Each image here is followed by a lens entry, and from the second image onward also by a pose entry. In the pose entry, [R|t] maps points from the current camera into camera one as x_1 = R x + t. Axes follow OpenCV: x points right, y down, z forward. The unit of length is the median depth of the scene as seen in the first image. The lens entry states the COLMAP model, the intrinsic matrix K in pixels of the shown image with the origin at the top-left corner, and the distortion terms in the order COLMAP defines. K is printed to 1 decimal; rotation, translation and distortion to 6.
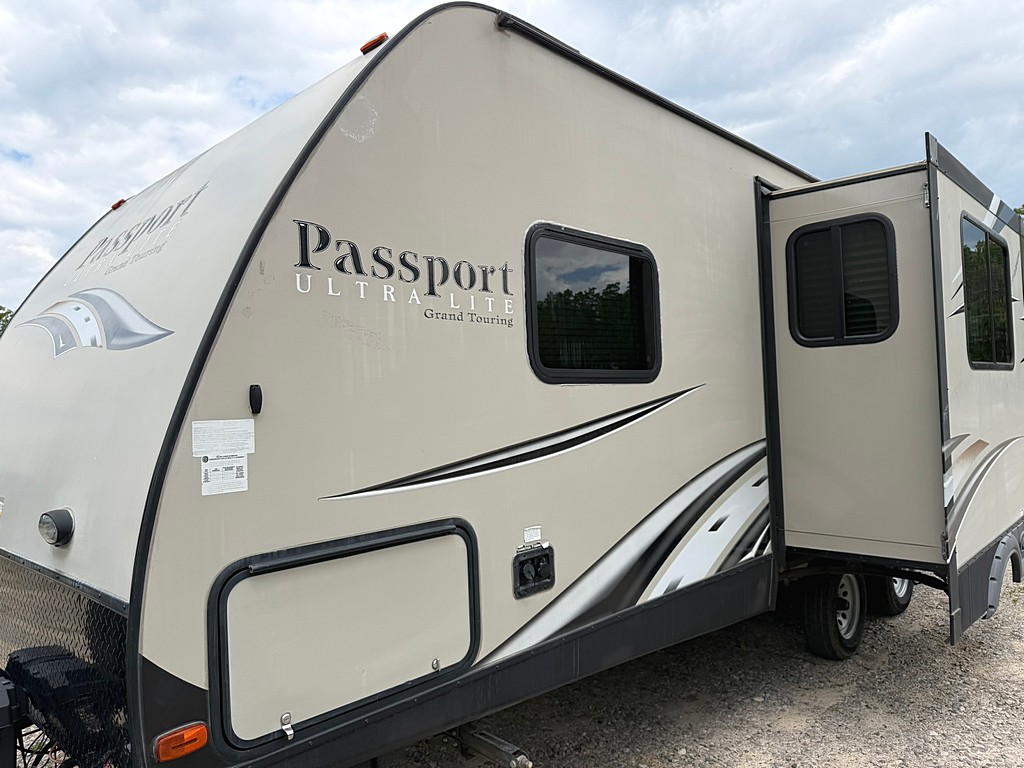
lens RADIAL K [[710.3, 0, 512.0], [0, 710.3, 384.0], [0, 0, 1]] dist [0.085621, -0.126400]
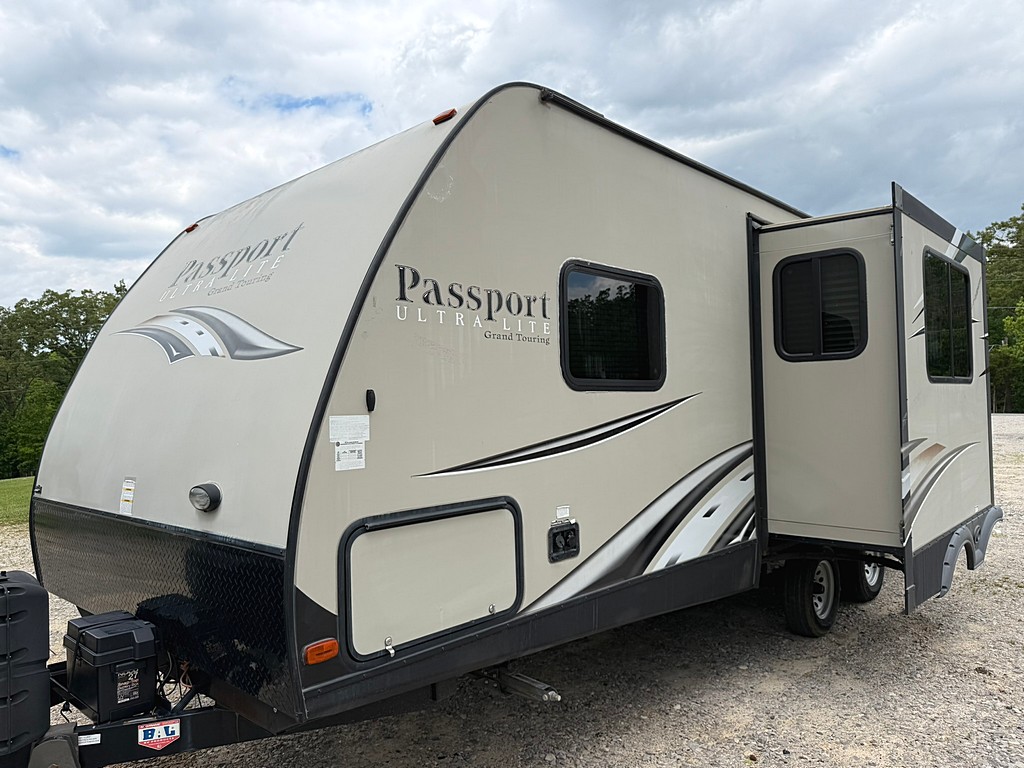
lens RADIAL K [[711.1, 0, 507.4], [0, 711.1, 392.5], [0, 0, 1]] dist [0.132728, -0.227577]
pose [[0.999858, 0.013408, 0.010248, -0.074280], [-0.013471, 0.999891, 0.006045, -0.003130], [-0.010166, -0.006182, 0.999929, -0.214259]]
